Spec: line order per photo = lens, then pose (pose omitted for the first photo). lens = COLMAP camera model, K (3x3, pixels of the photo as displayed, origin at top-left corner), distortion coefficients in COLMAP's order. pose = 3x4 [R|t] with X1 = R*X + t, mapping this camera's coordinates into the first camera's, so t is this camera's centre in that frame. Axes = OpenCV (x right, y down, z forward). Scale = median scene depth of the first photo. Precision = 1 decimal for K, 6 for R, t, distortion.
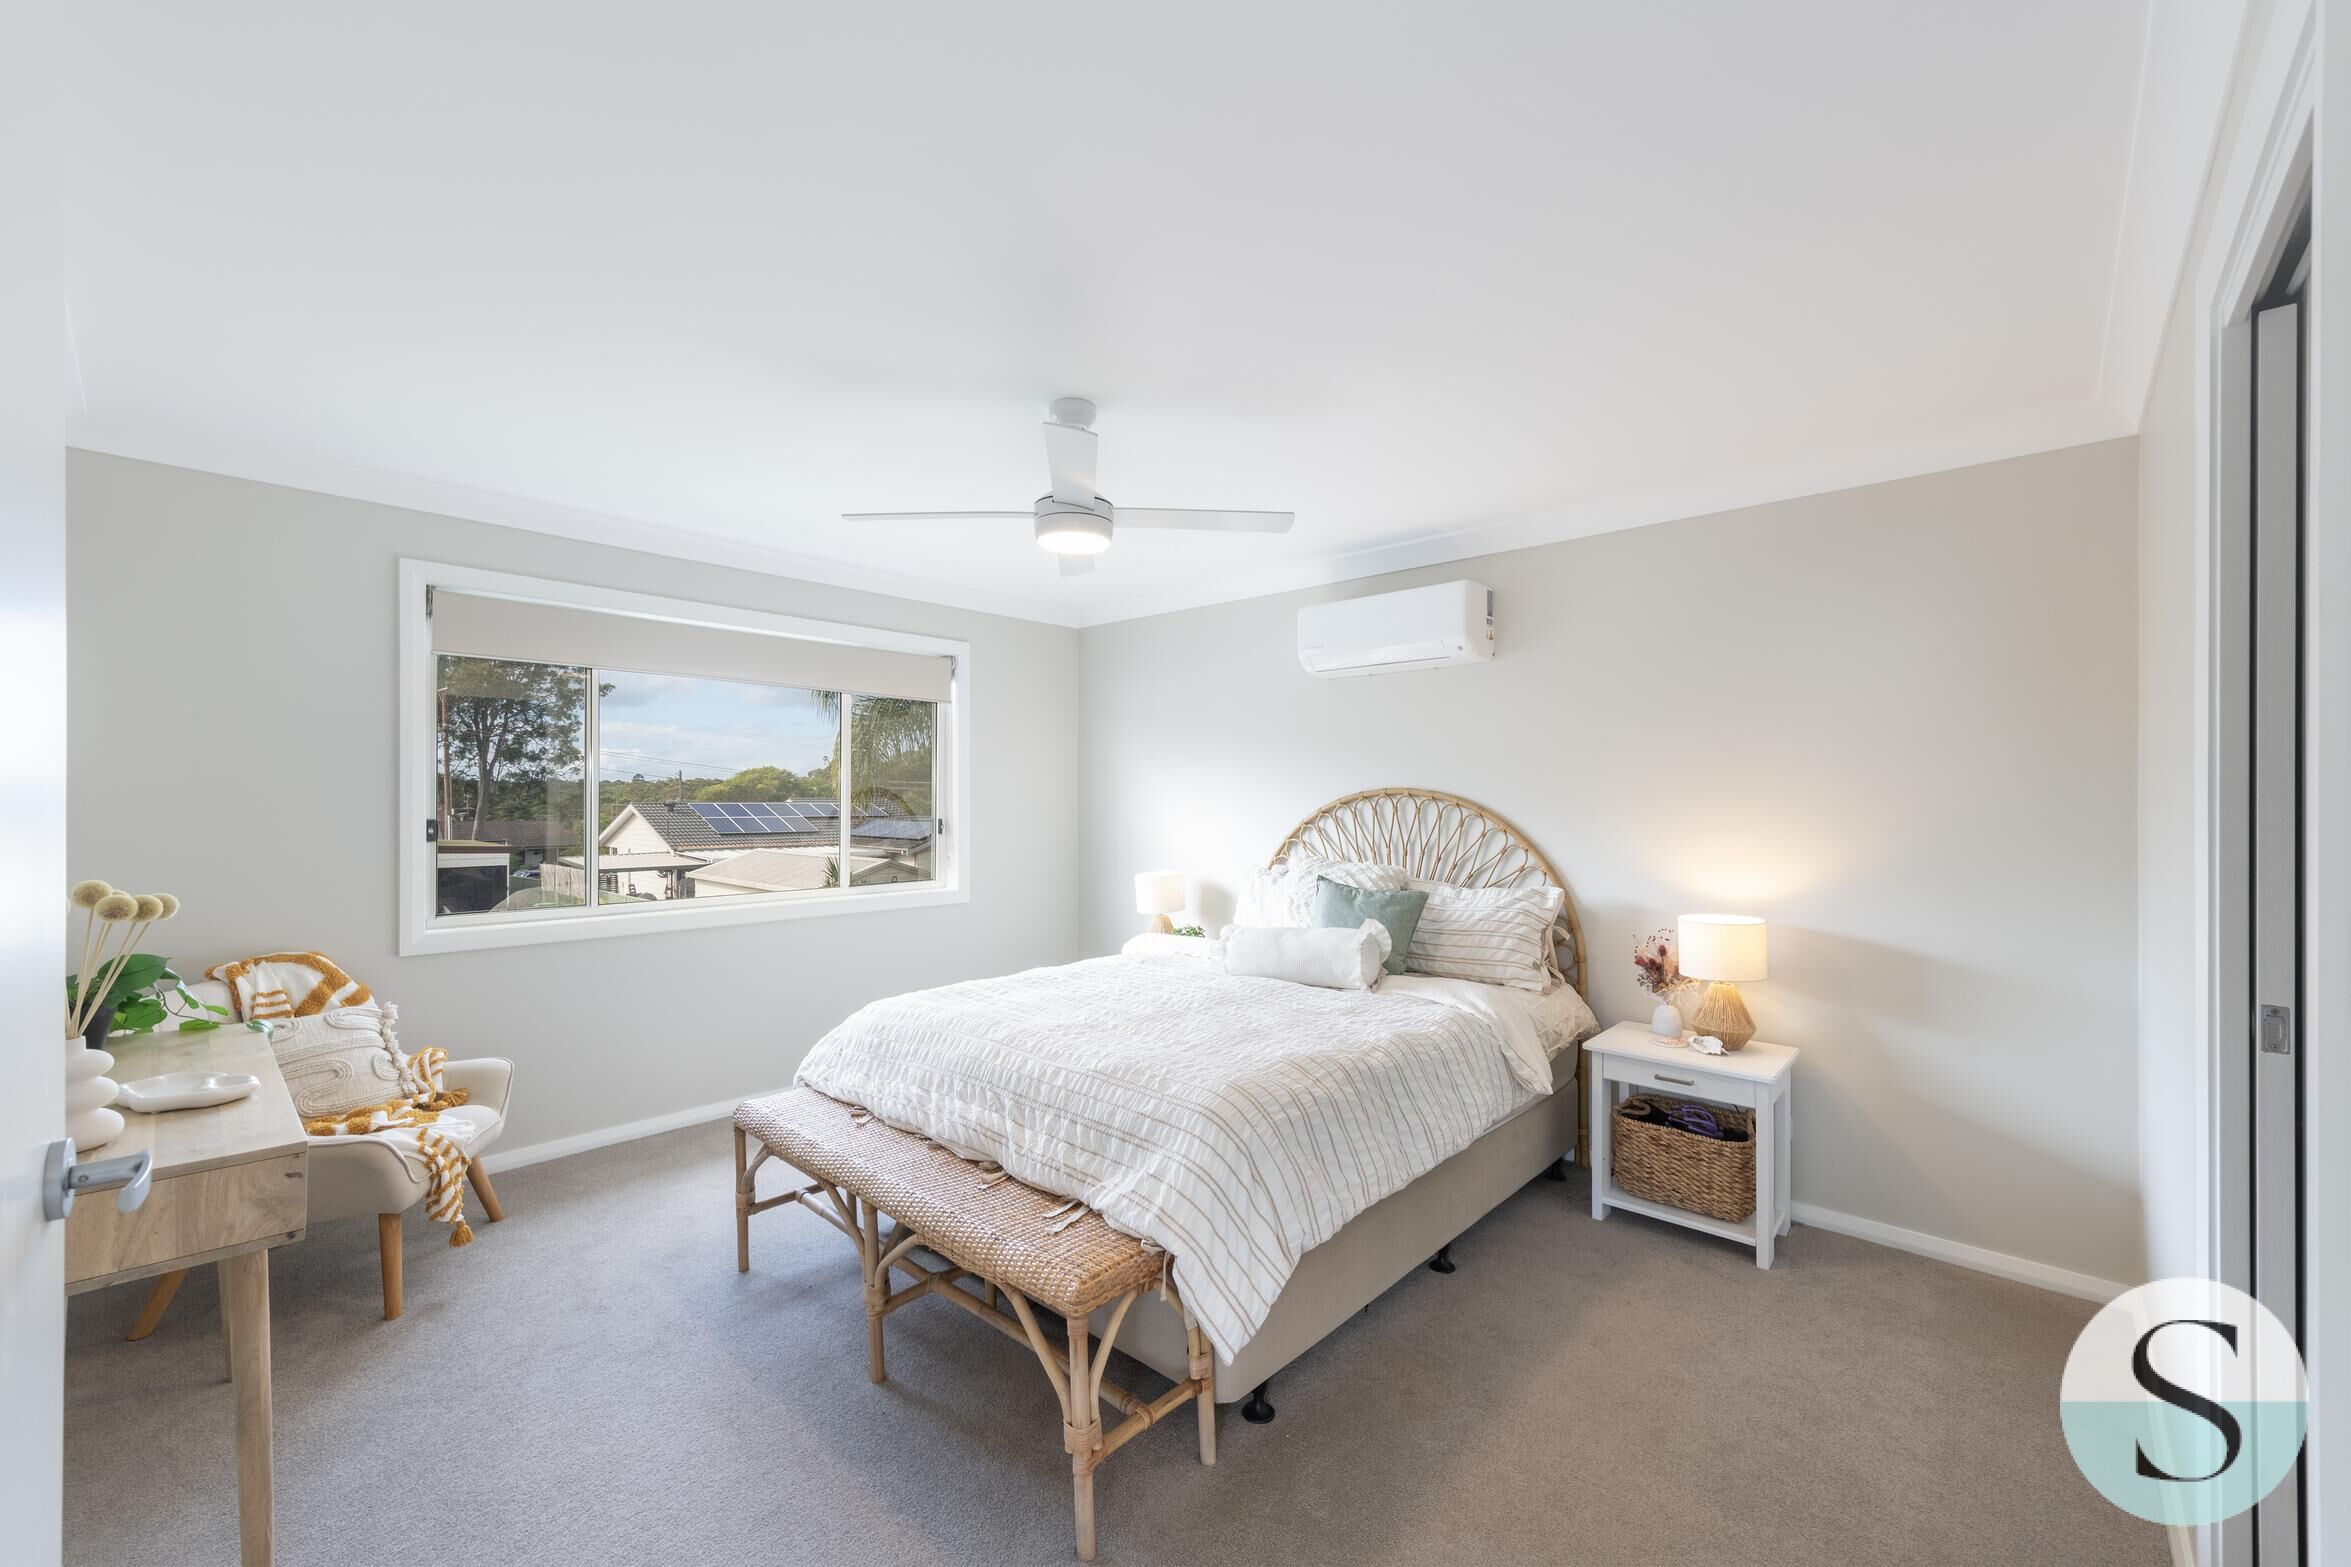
lens RADIAL K [[925.0, 0, 1196.4], [0, 925.0, 804.0], [0, 0, 1]] dist [0.014989, 0.000201]
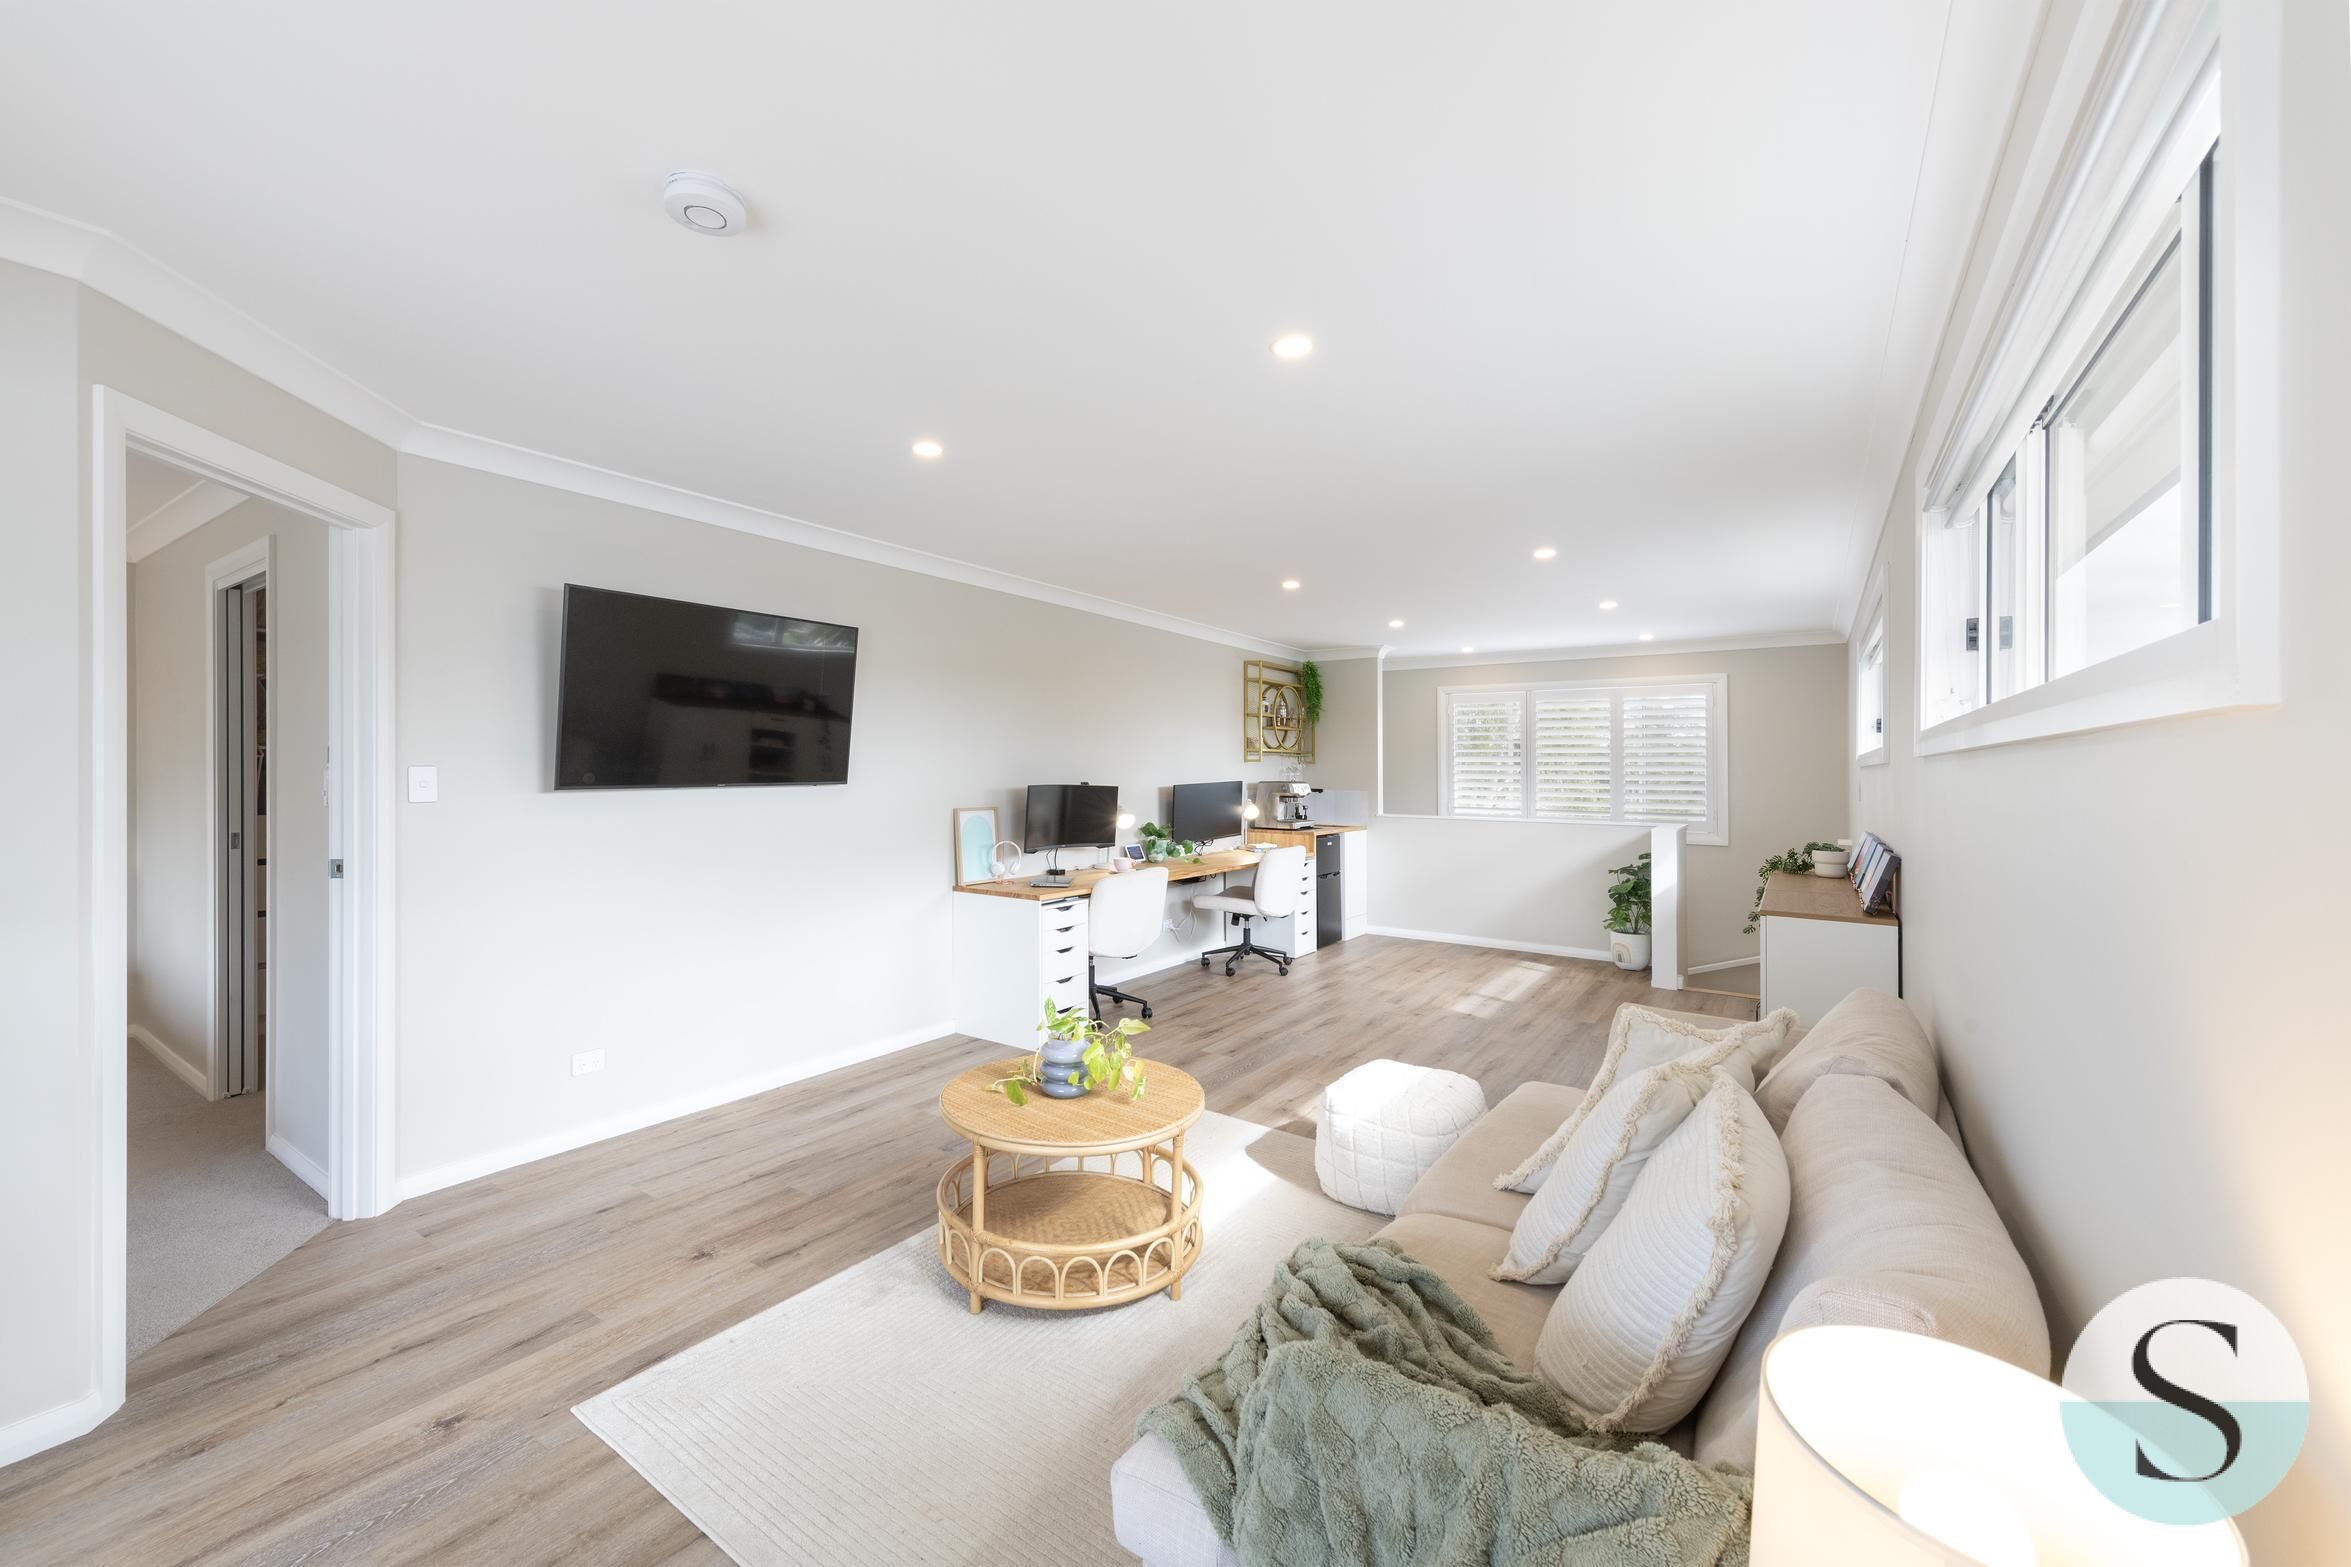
lens RADIAL K [[925.0, 0, 1134.3], [0, 925.0, 758.1], [0, 0, 1]] dist [0.014989, 0.000201]
pose [[-0.091453, -0.002810, 0.995805, -1.017932], [-0.009566, 0.999952, 0.001943, -0.022716], [-0.995763, -0.009349, -0.091475, -0.762774]]
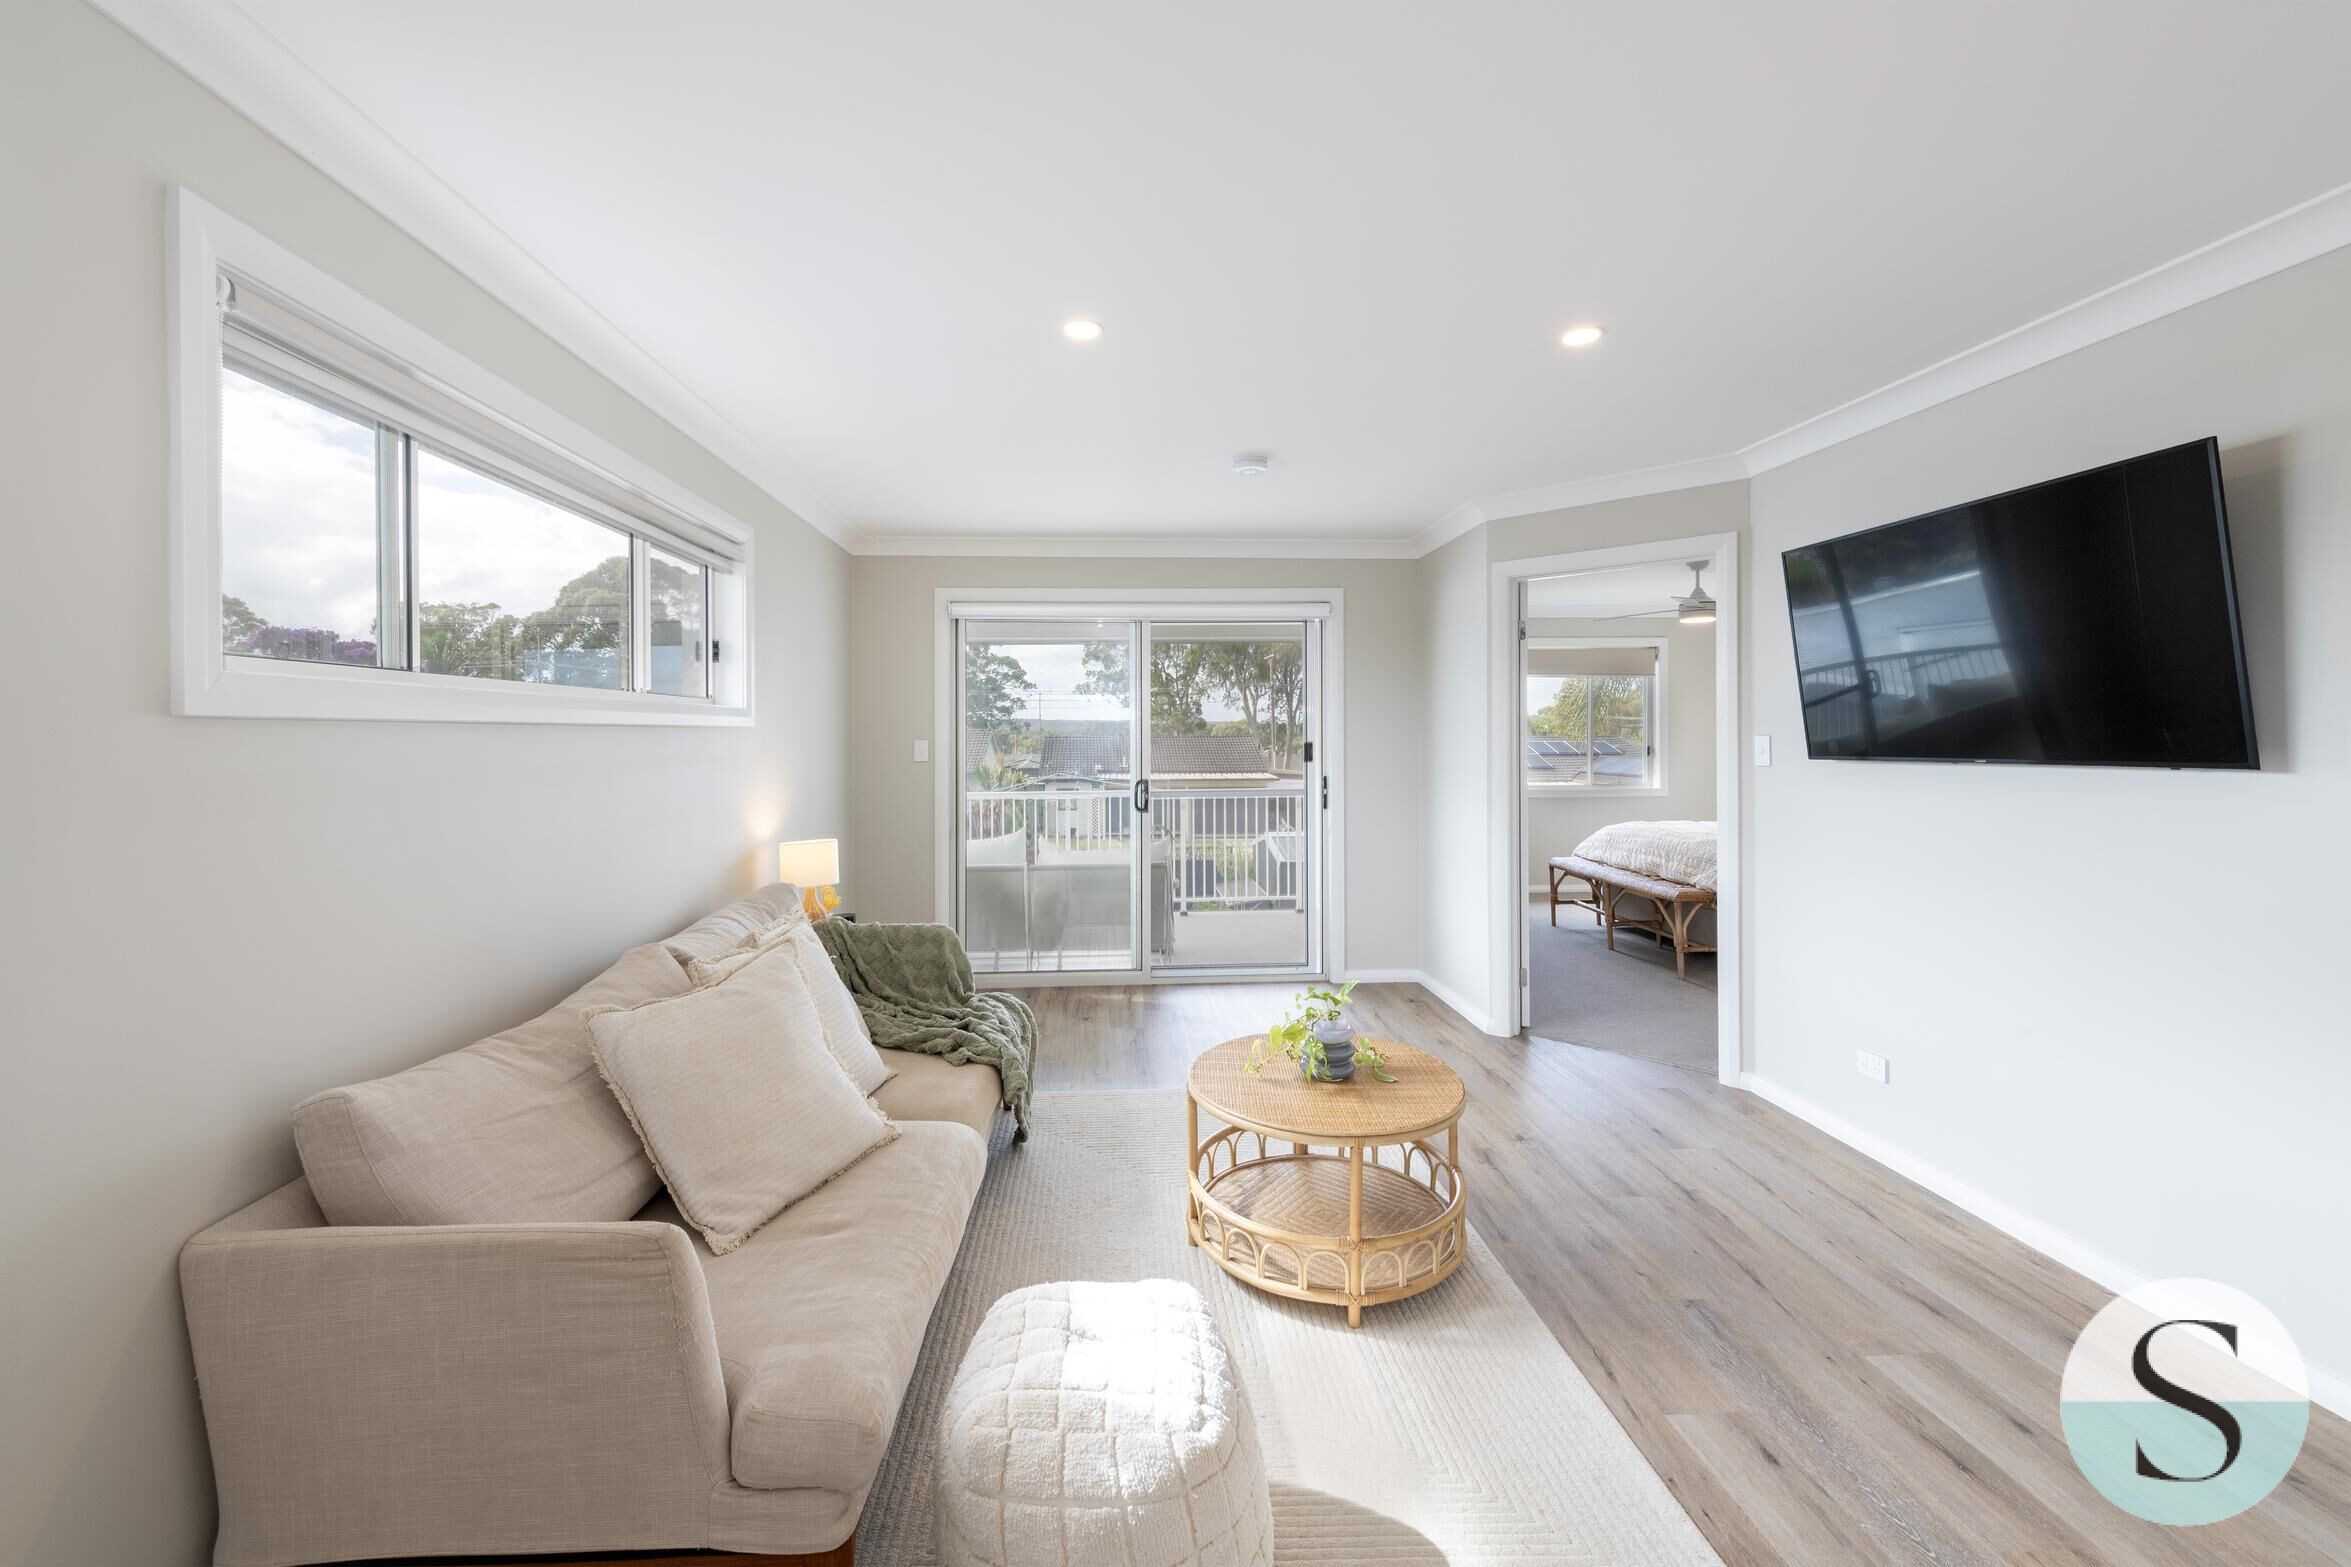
lens RADIAL K [[925.0, 0, 1134.9], [0, 925.0, 741.8], [0, 0, 1]] dist [0.014989, 0.000201]
pose [[0.692551, -0.010837, -0.721288, 0.561702], [0.013763, 0.999904, -0.001808, -0.004079], [0.721238, -0.008675, 0.692633, -1.601198]]
